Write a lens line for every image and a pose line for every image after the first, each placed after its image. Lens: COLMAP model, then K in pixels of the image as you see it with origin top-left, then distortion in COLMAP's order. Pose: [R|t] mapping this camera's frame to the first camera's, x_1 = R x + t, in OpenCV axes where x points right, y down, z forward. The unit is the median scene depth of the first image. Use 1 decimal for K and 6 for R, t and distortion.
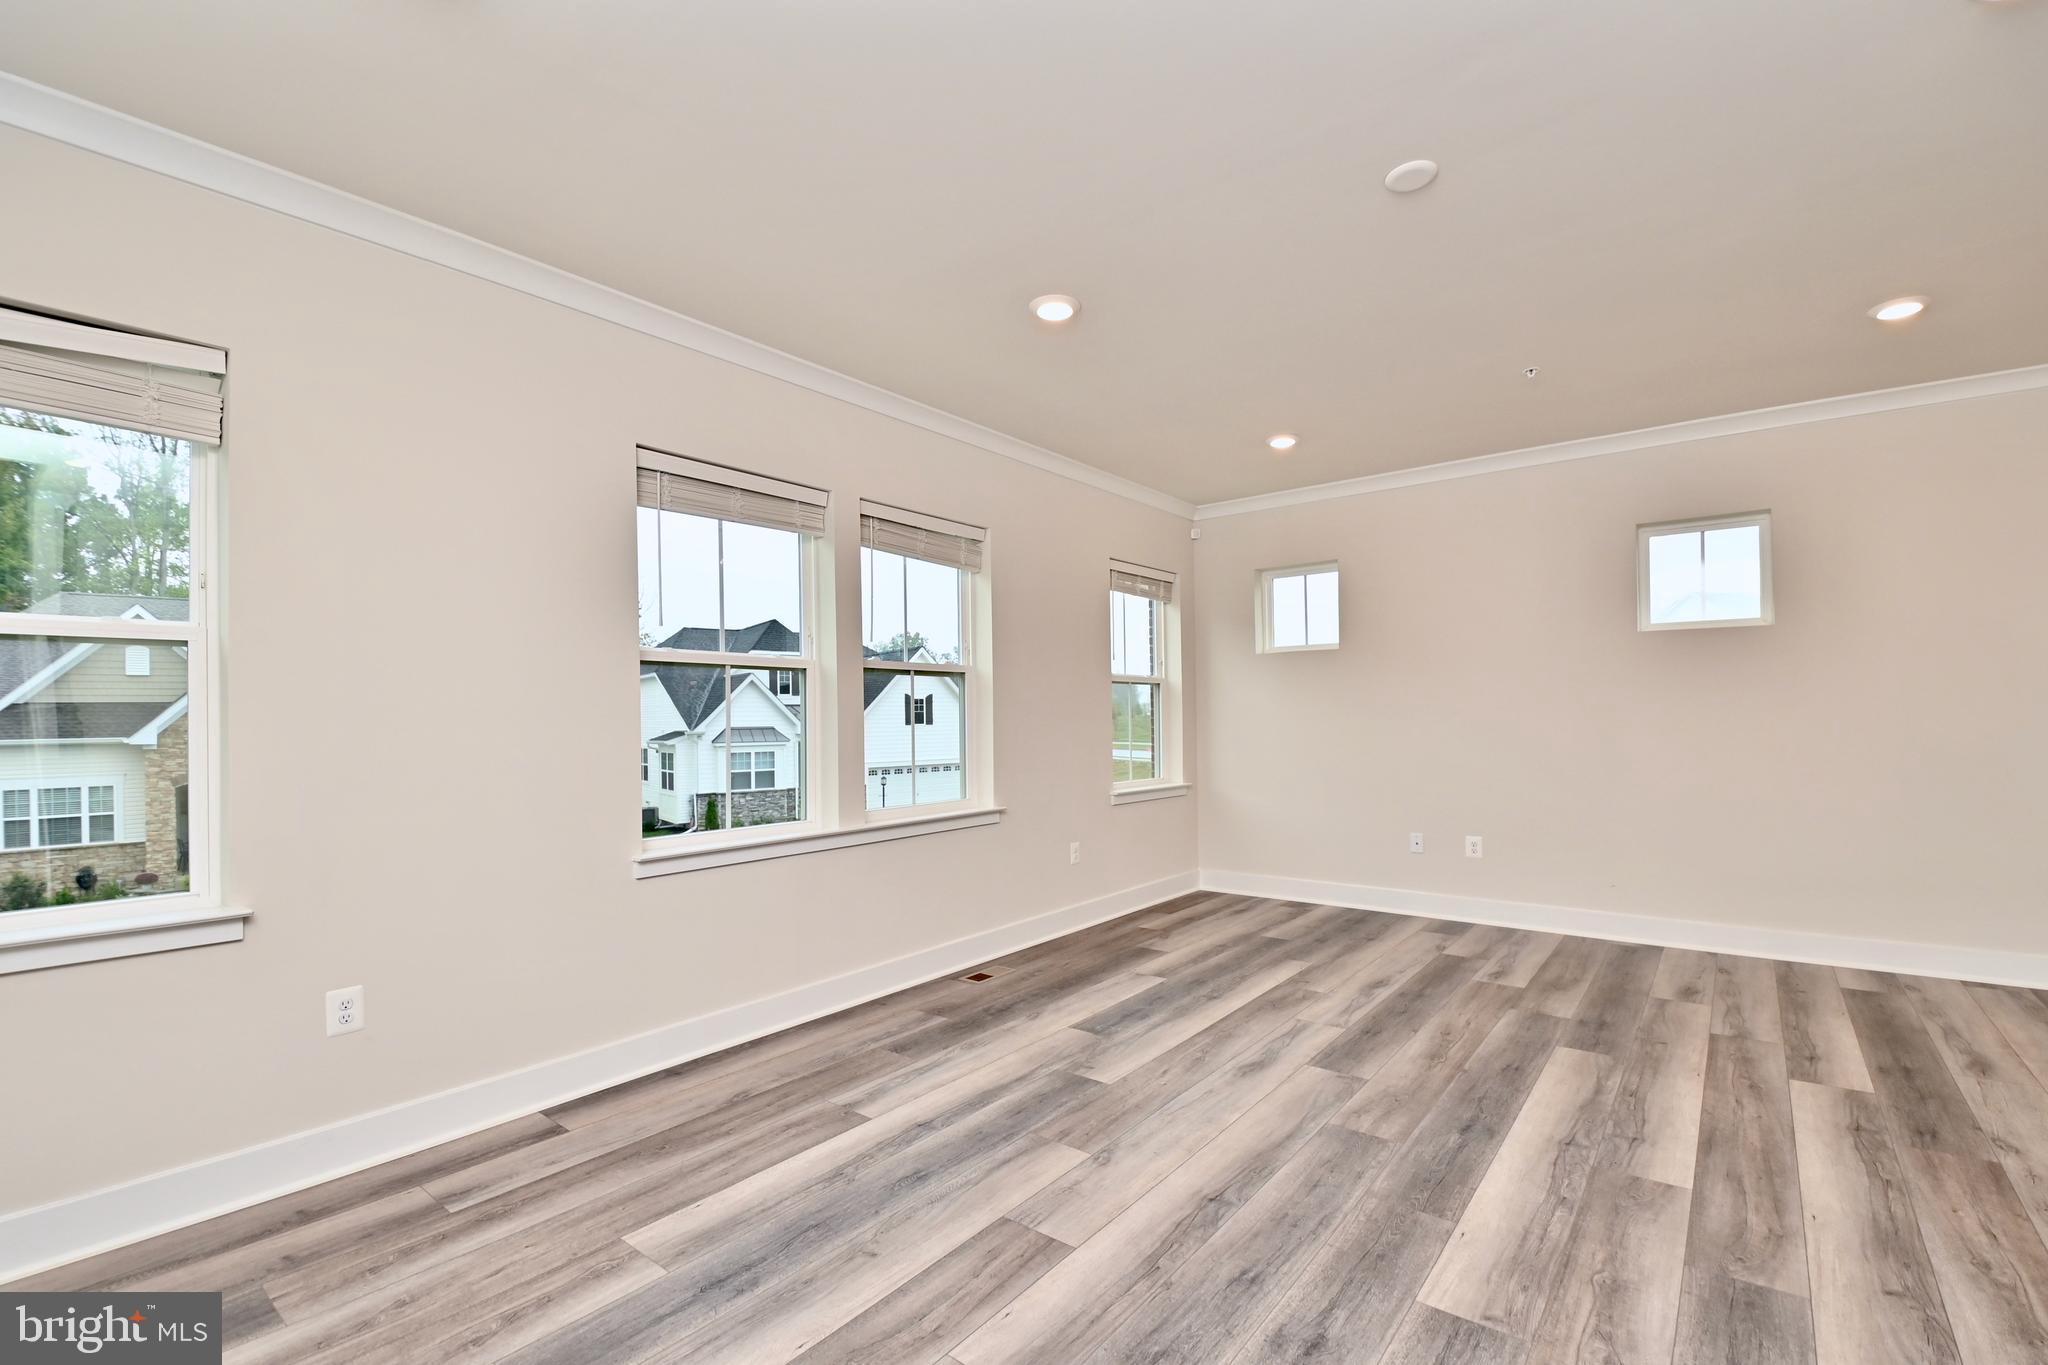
lens RADIAL K [[899.7, 0, 1040.1], [0, 899.7, 711.2], [0, 0, 1]] dist [0.011928, -0.017747]
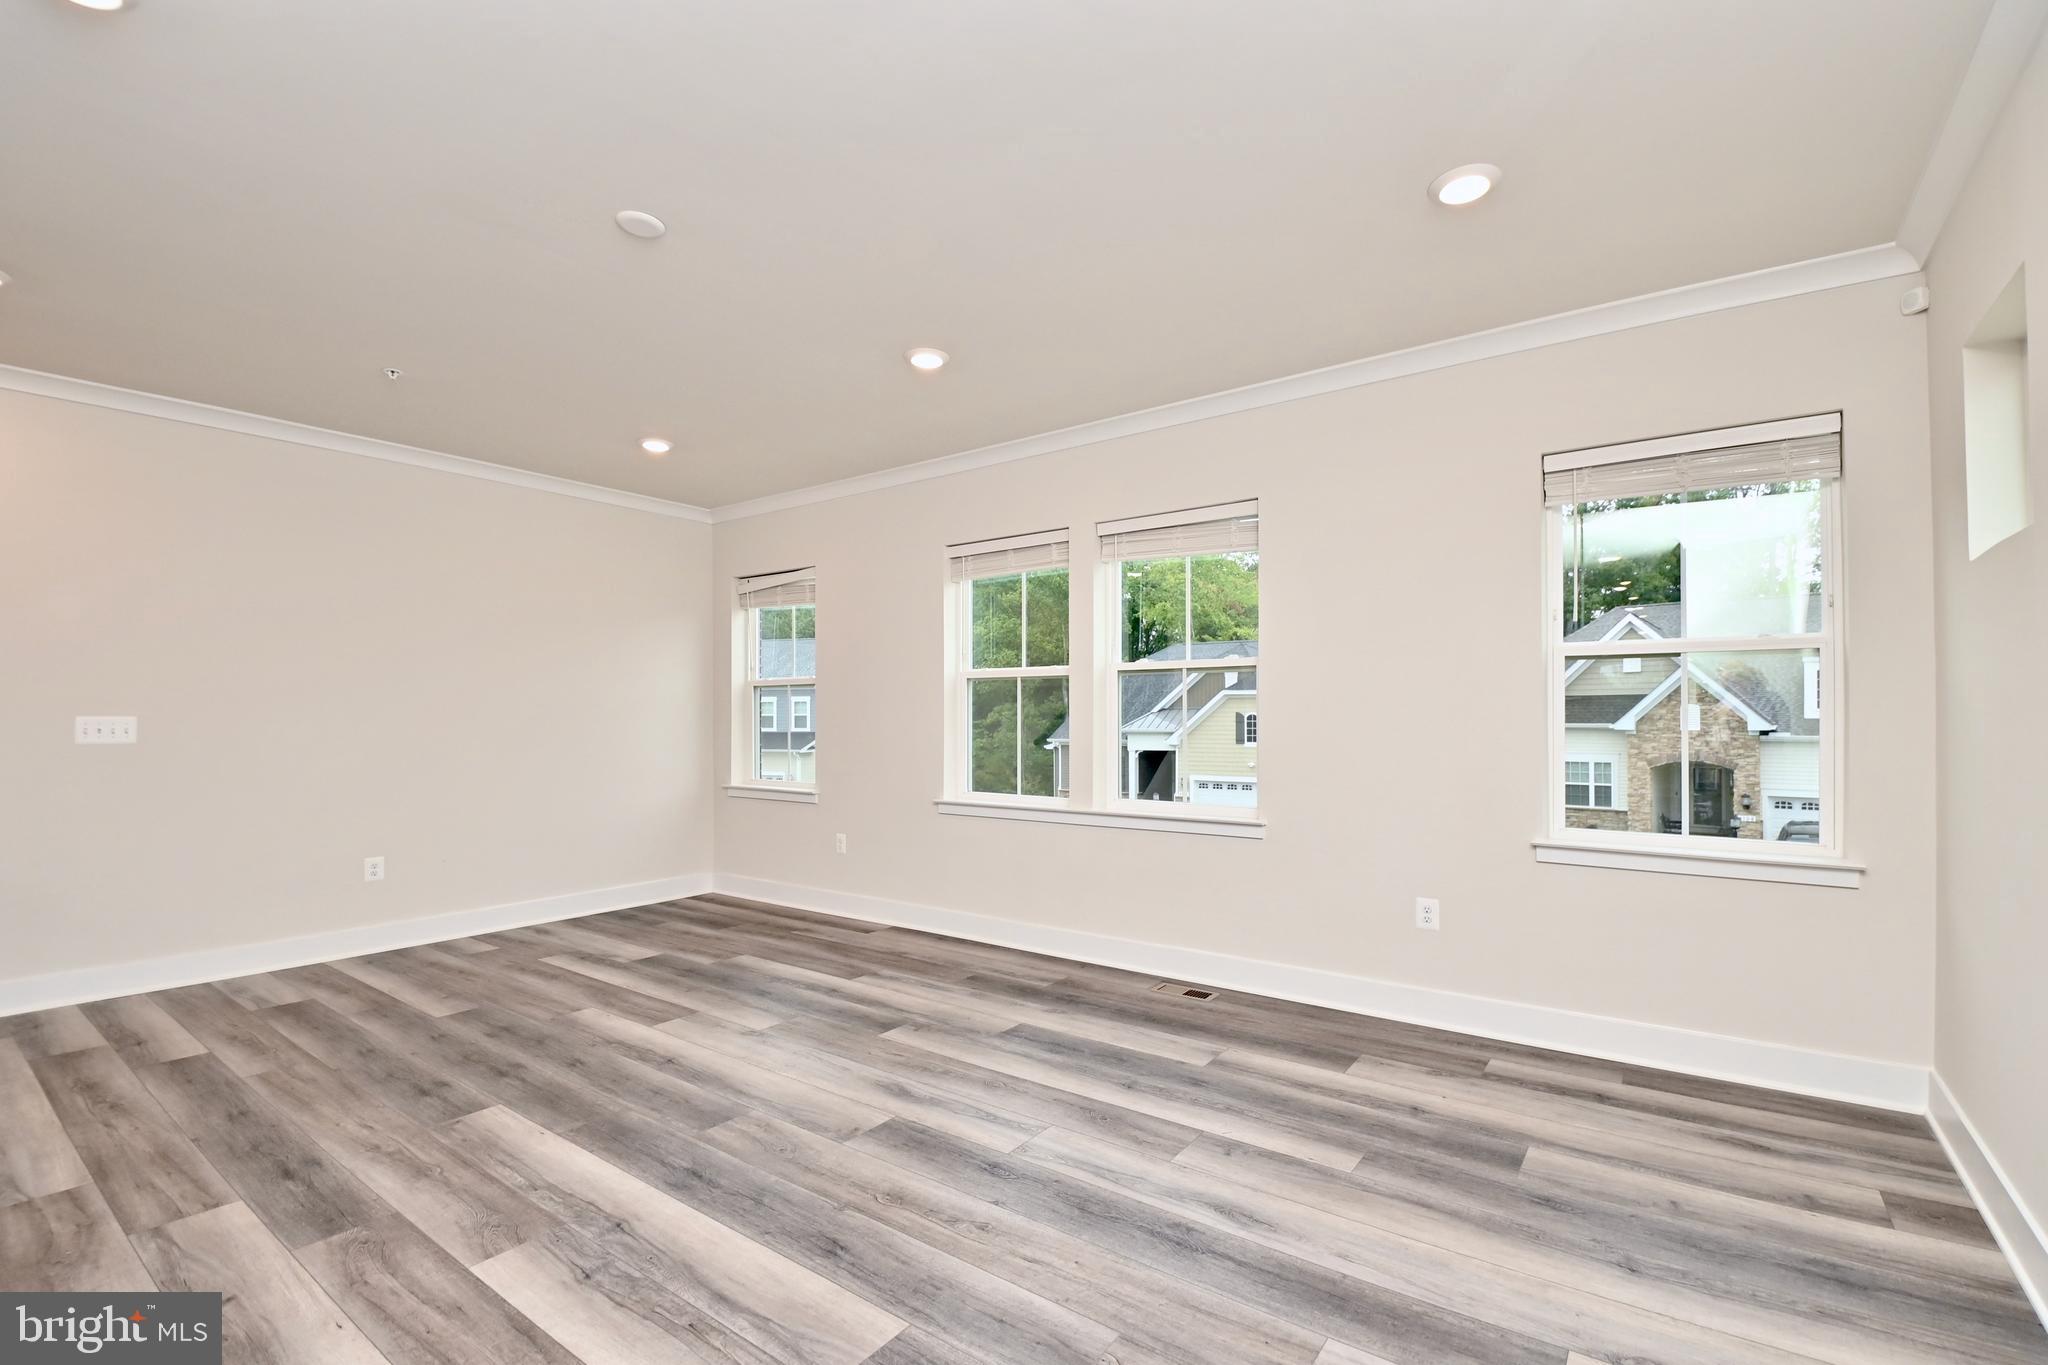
lens RADIAL K [[899.7, 0, 1040.1], [0, 899.7, 711.2], [0, 0, 1]] dist [0.011928, -0.017747]
pose [[0.038126, 0.005434, -0.999258, 1.092859], [0.007816, 0.999953, 0.005736, -0.005654], [0.999242, -0.008029, 0.038082, 1.032237]]
